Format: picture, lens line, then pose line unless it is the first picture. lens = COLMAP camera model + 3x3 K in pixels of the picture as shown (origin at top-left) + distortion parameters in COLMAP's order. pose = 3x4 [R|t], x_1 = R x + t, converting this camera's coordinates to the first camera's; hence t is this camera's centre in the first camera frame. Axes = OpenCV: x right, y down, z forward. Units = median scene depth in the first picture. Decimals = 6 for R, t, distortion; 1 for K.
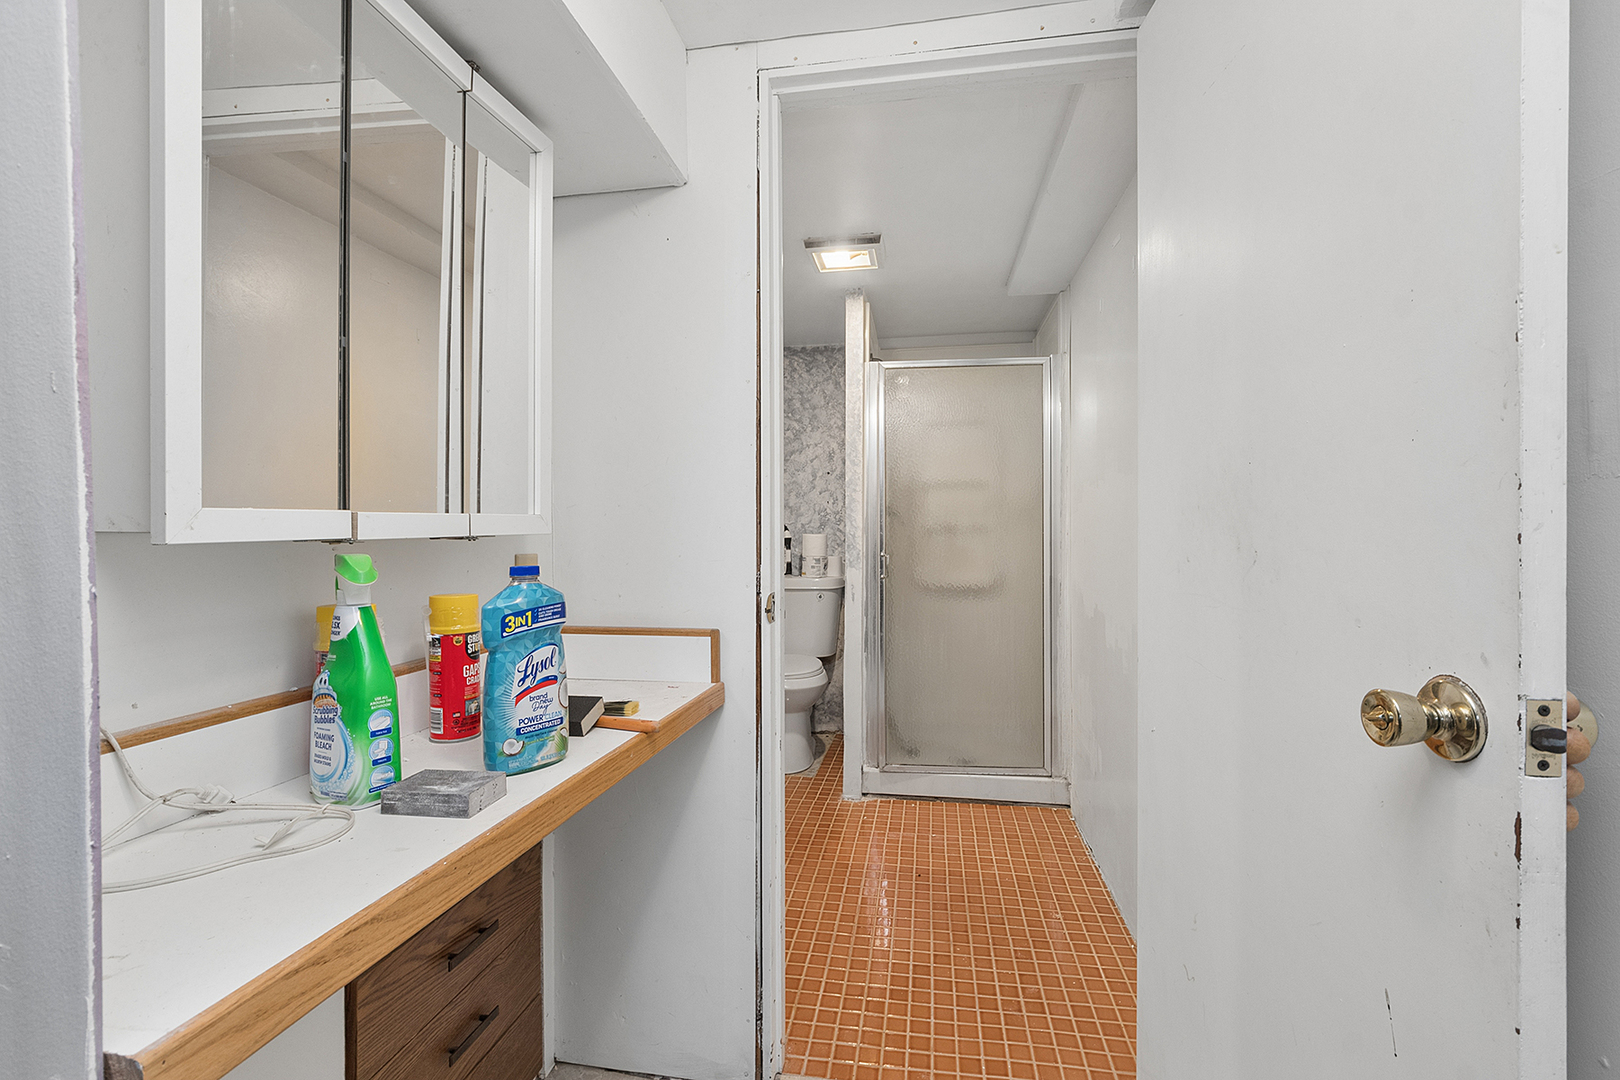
lens RADIAL K [[735.5, 0, 811.3], [0, 735.5, 534.6], [0, 0, 1]] dist [0.000617, -0.003759]
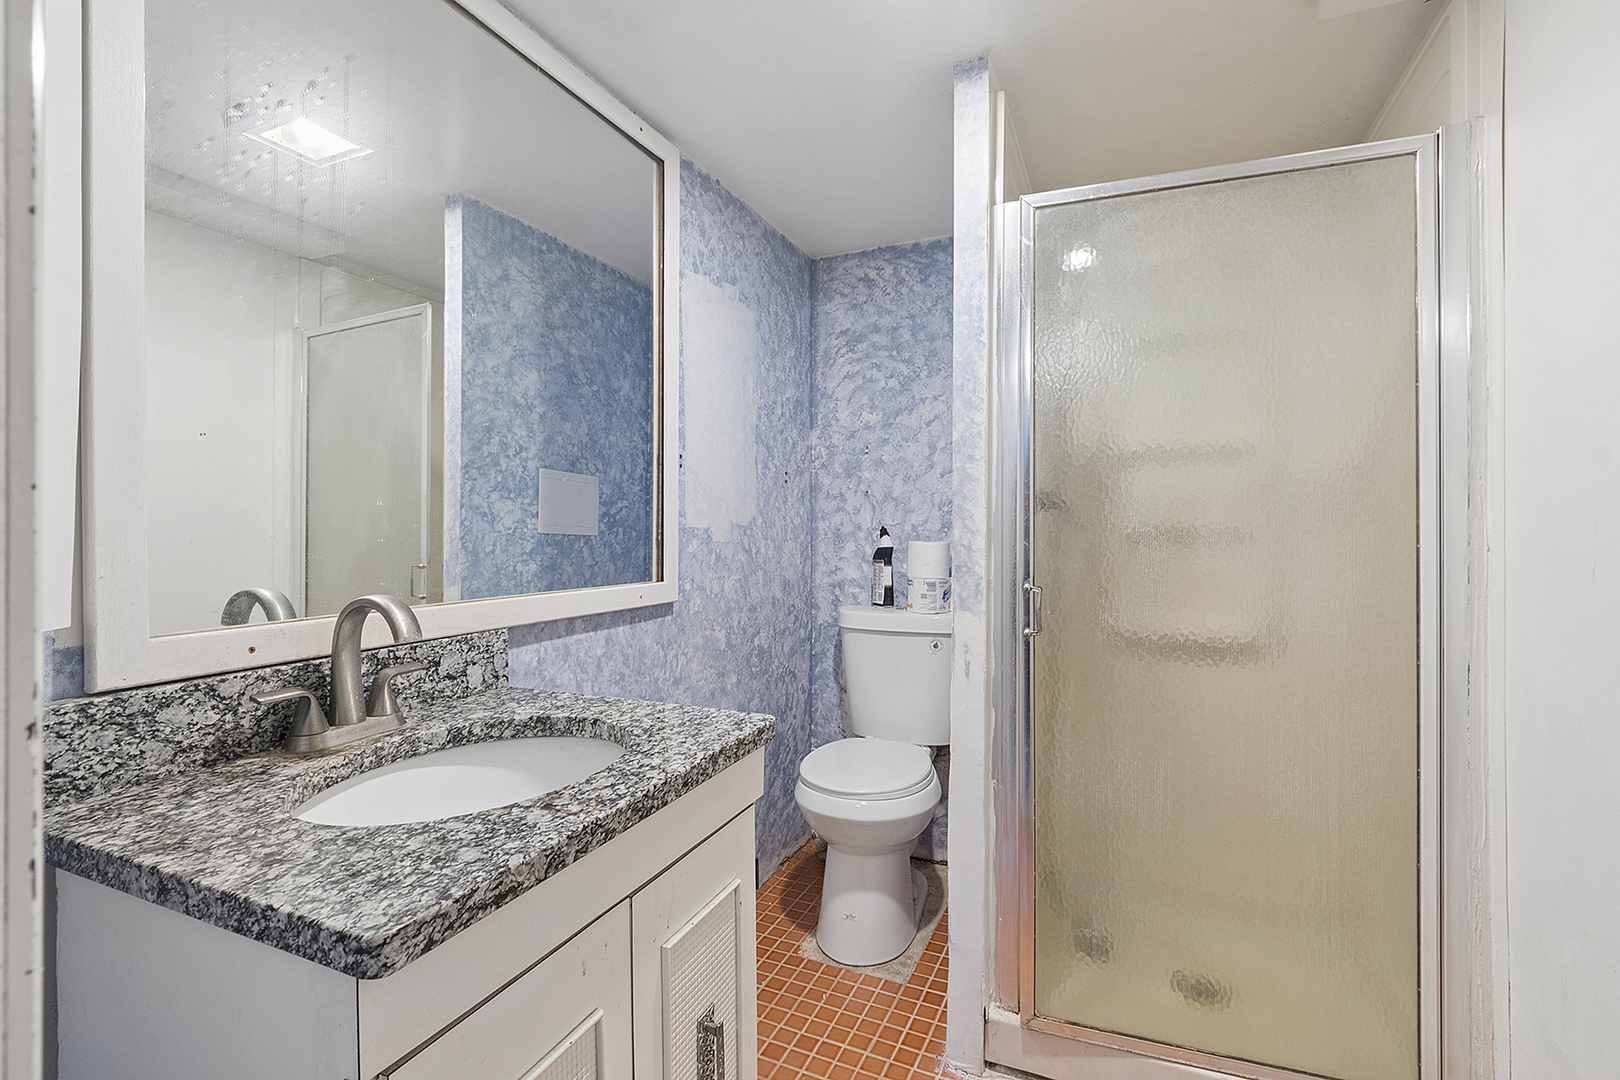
lens RADIAL K [[735.5, 0, 801.2], [0, 735.5, 535.9], [0, 0, 1]] dist [0.000617, -0.003759]
pose [[0.964502, 0.000346, -0.264076, 0.066092], [-0.000321, 1.000000, 0.000139, -0.005589], [0.264076, -0.000050, 0.964502, 0.398930]]
